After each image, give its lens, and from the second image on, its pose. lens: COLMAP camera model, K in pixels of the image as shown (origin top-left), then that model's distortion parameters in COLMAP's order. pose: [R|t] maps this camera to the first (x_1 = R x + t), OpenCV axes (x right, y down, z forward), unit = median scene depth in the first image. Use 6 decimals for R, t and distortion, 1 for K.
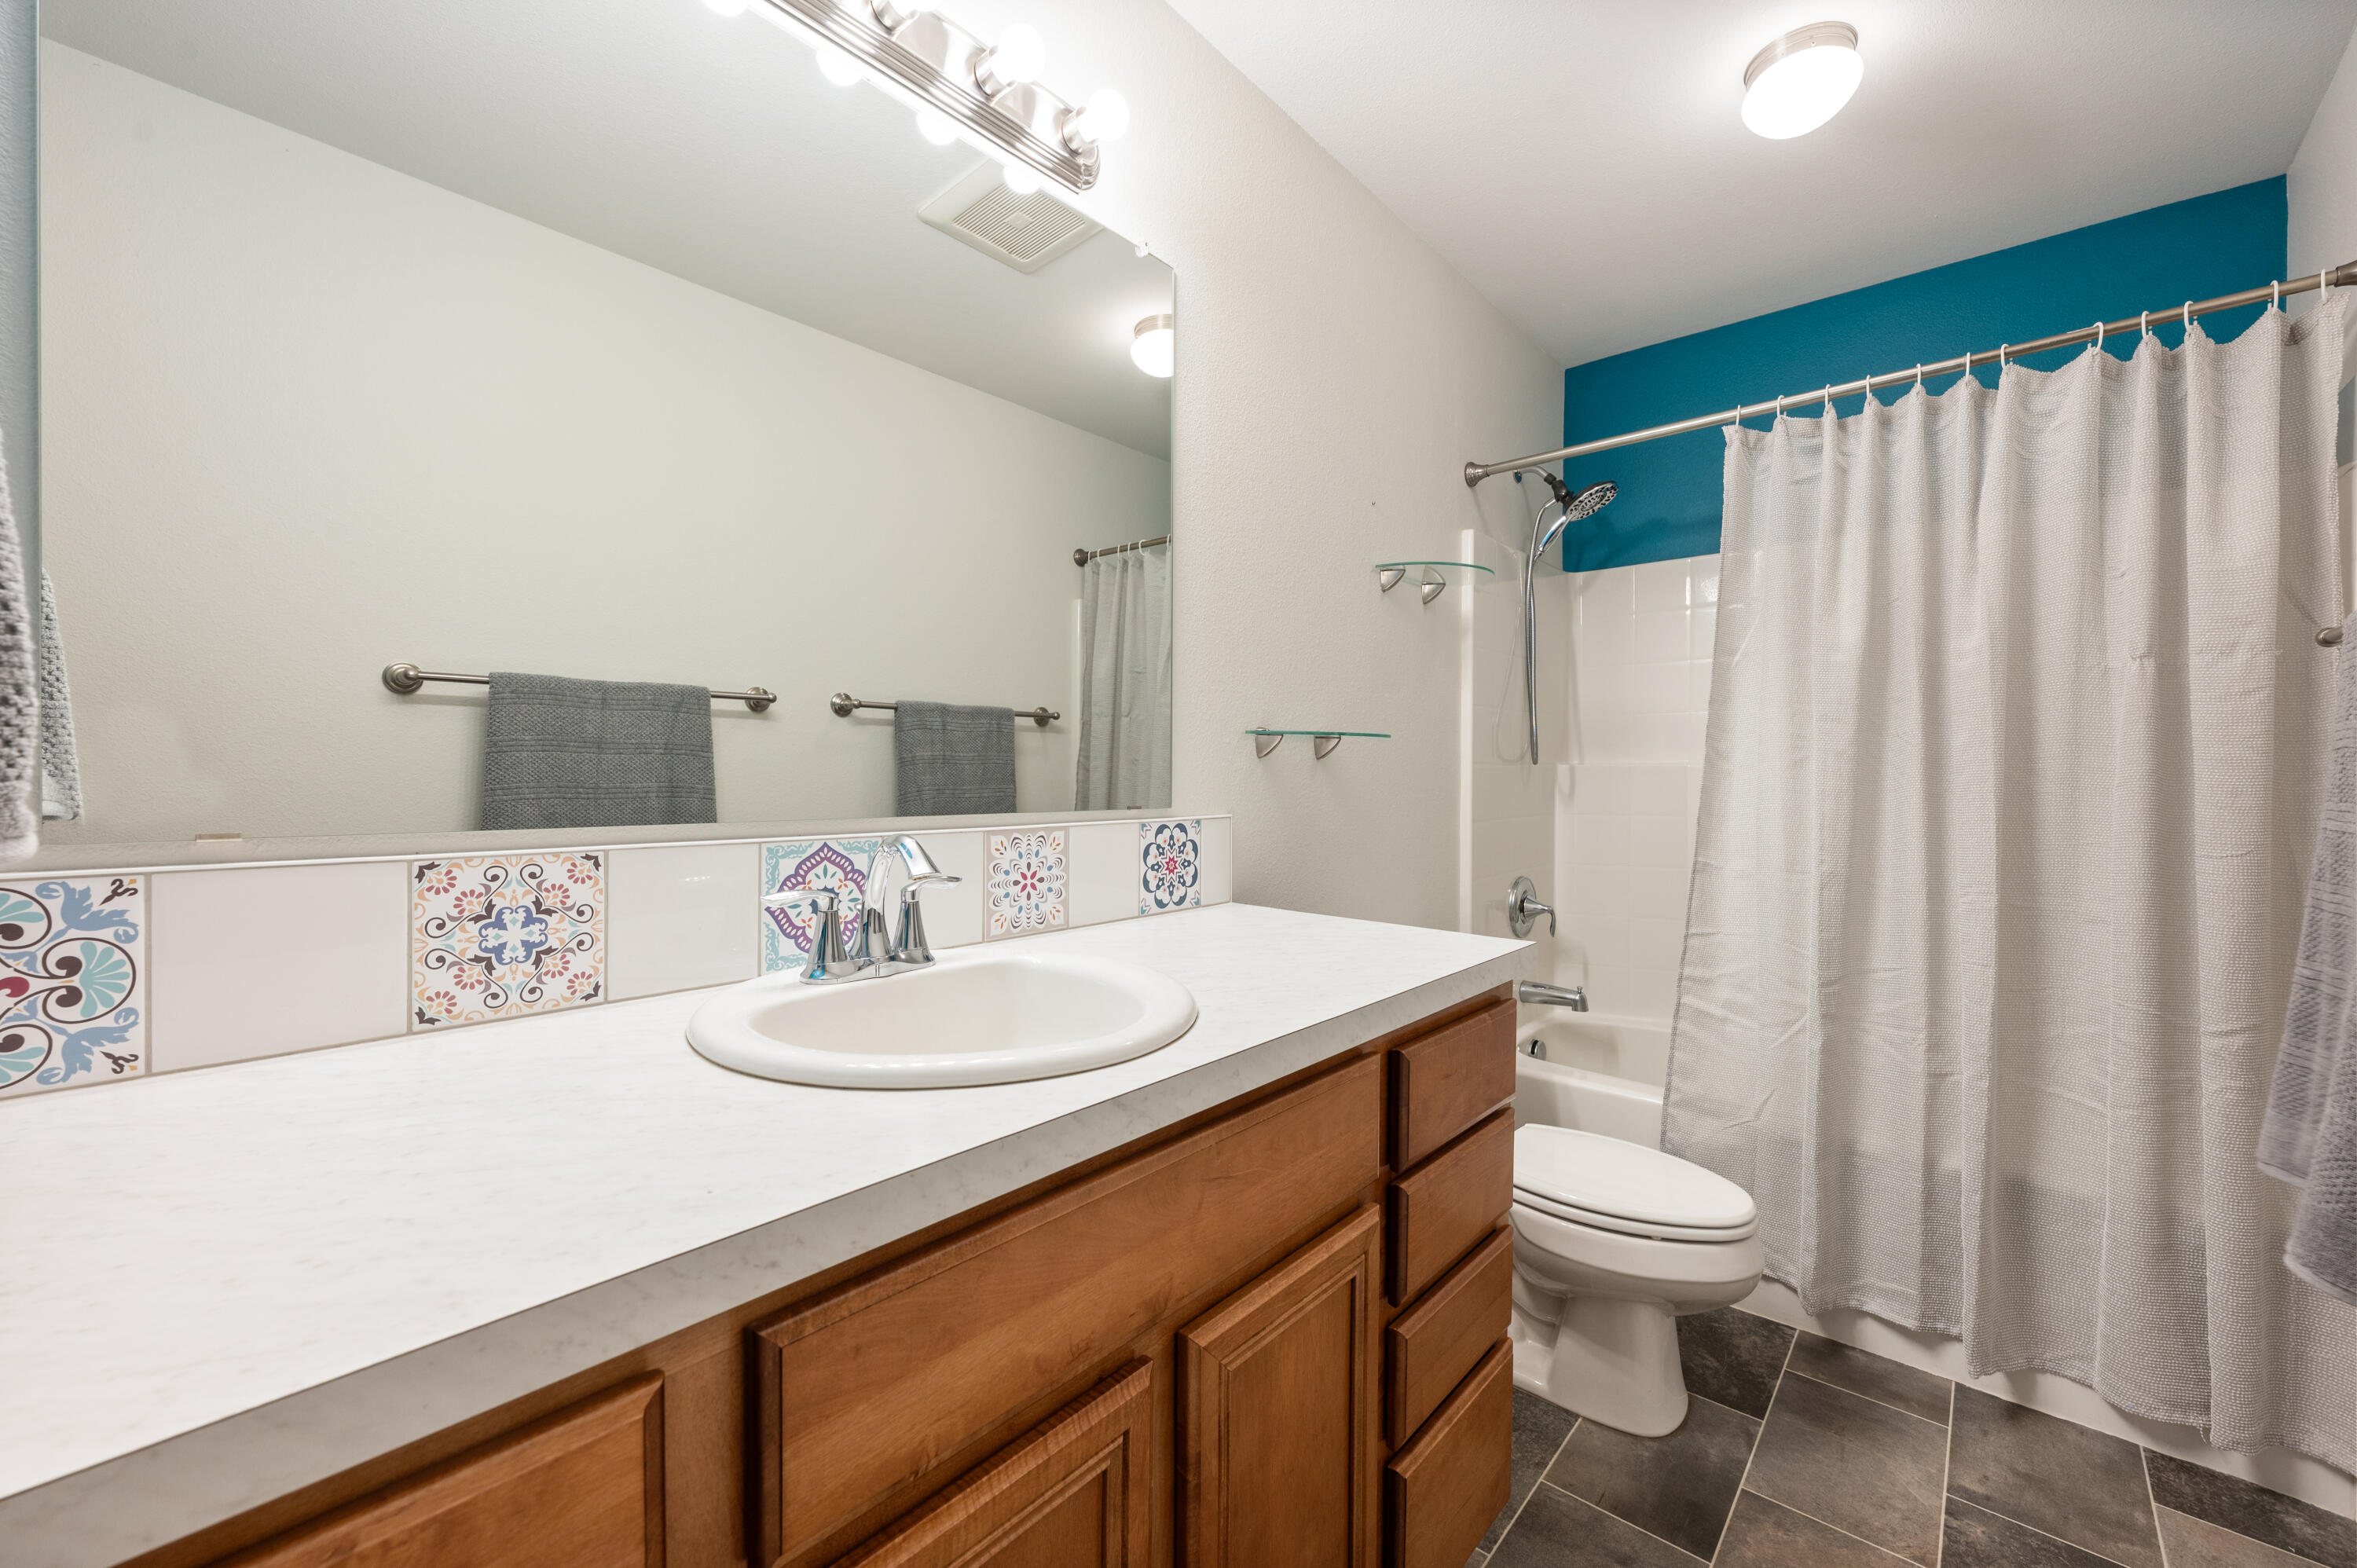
lens RADIAL K [[934.1, 0, 1219.7], [0, 934.1, 792.6], [0, 0, 1]] dist [0.000842, 0.000299]
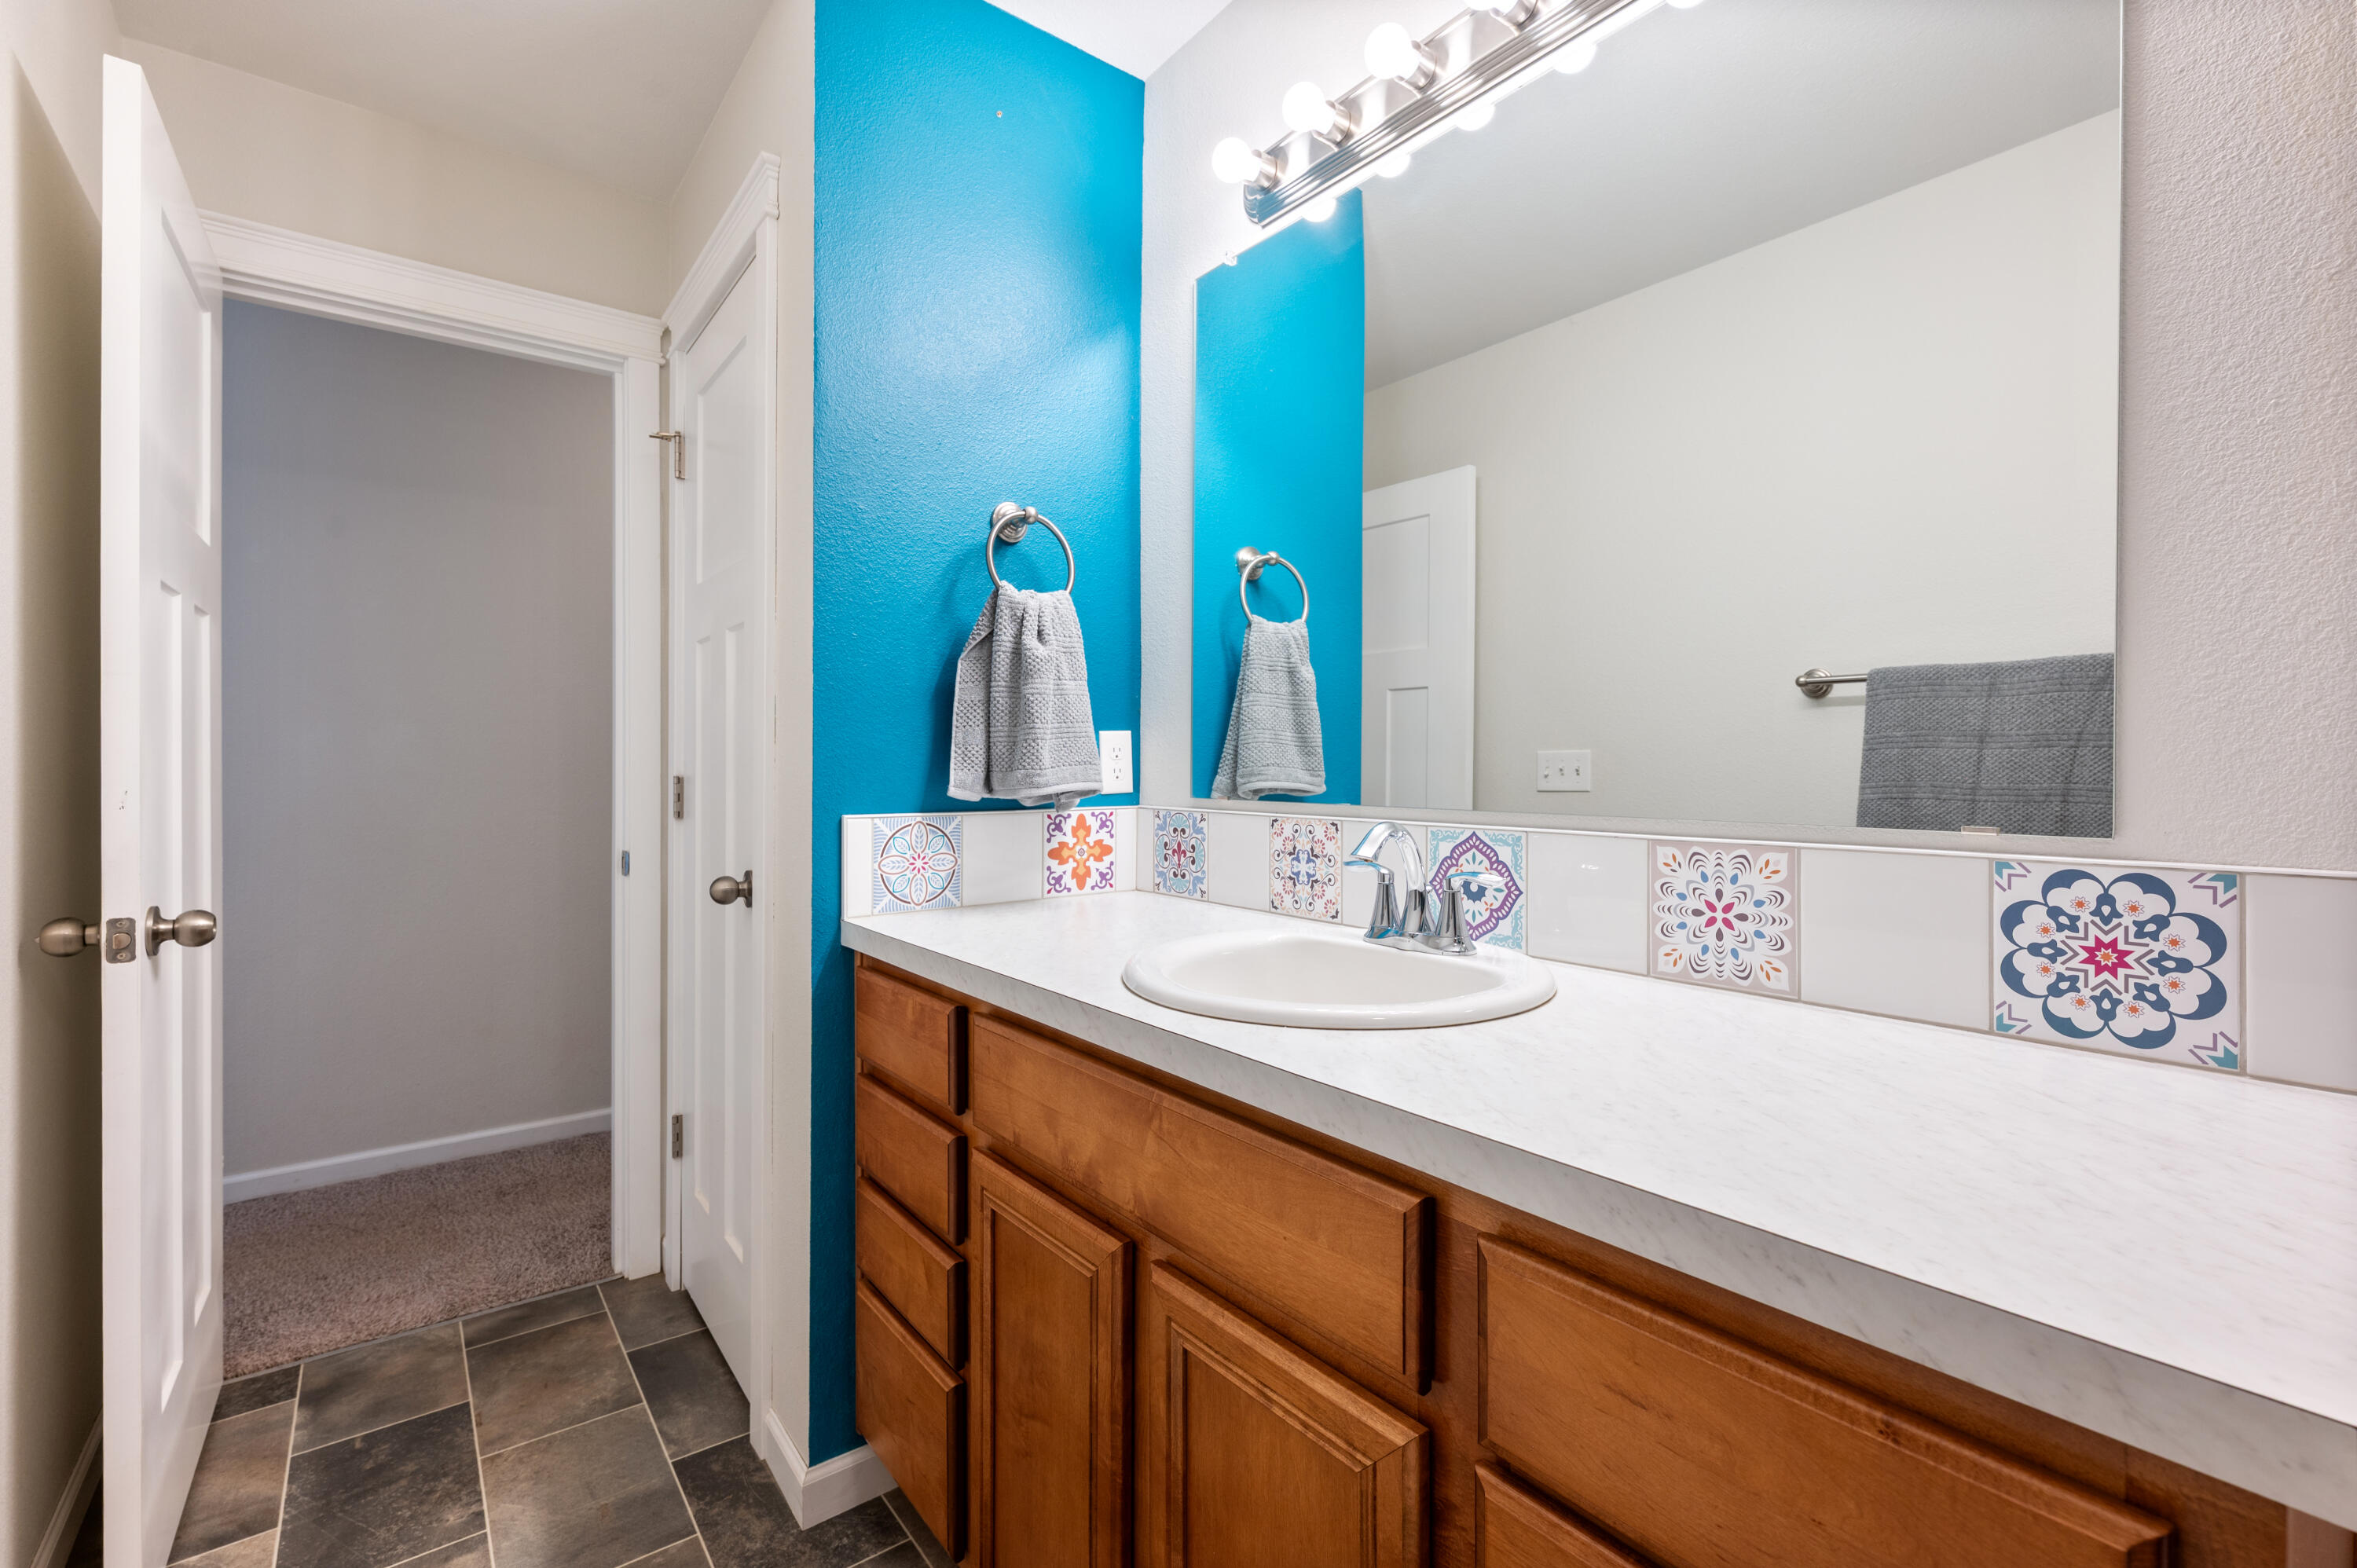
lens RADIAL K [[1007.9, 0, 1207.6], [0, 1007.9, 773.5], [0, 0, 1]] dist [-0.001360, -0.000555]
pose [[-0.185813, 0.003543, -0.982579, 0.651093], [-0.021663, 0.999736, 0.007702, -0.013734], [0.982346, 0.022717, -0.185687, 0.750712]]
